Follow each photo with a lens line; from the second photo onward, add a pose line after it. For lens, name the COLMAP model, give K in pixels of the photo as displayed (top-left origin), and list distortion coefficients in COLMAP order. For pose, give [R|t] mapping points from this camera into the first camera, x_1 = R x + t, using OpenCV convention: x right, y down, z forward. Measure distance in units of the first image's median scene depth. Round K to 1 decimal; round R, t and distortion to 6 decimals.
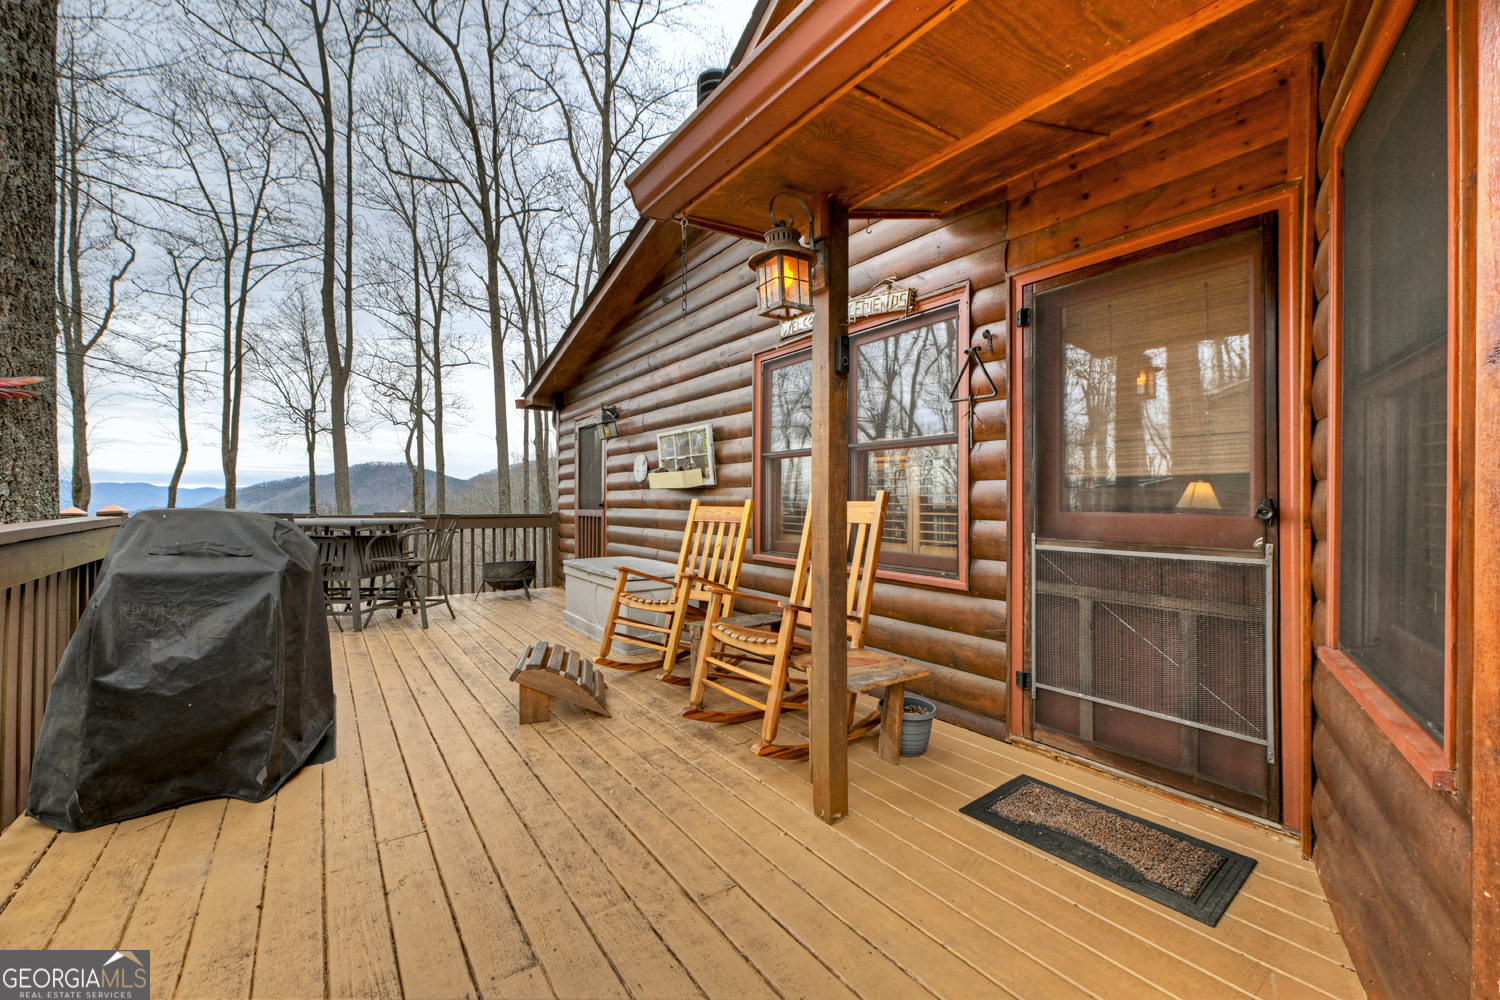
lens RADIAL K [[590.5, 0, 754.7], [0, 590.5, 497.3], [0, 0, 1]] dist [-0.017699, -0.001987]
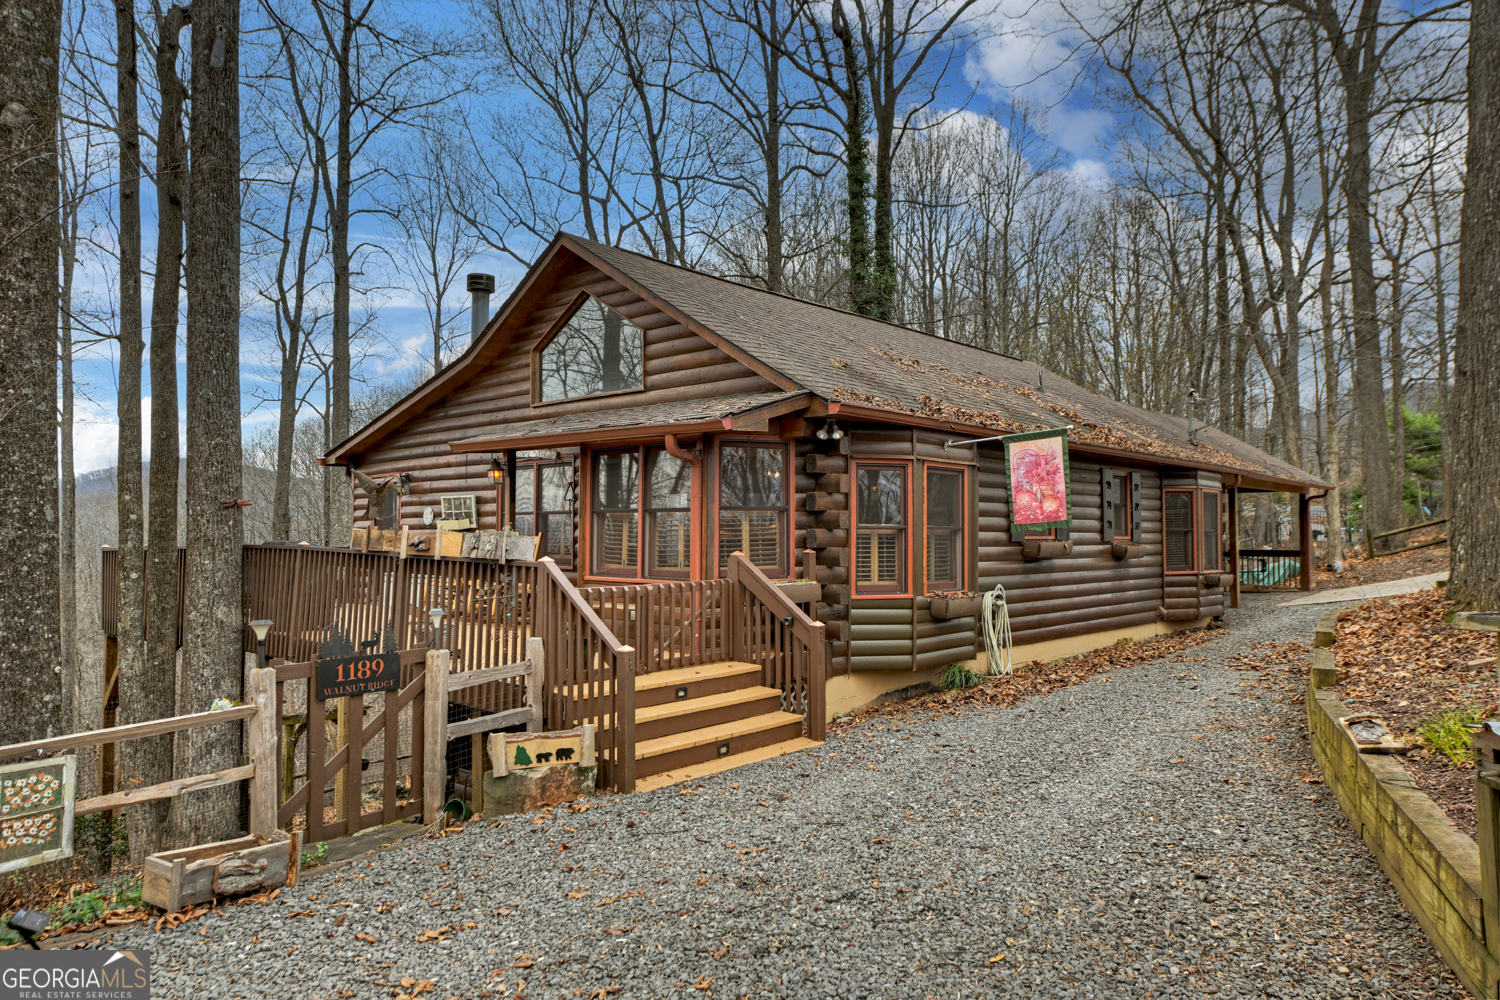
lens RADIAL K [[980.3, 0, 754.0], [0, 980.3, 499.6], [0, 0, 1]] dist [-0.000671, 0.001142]
pose [[0.980066, 0.001058, 0.198668, 0.124081], [0.004836, 0.999562, -0.029181, -0.010665], [-0.198612, 0.029560, 0.979632, -1.561768]]
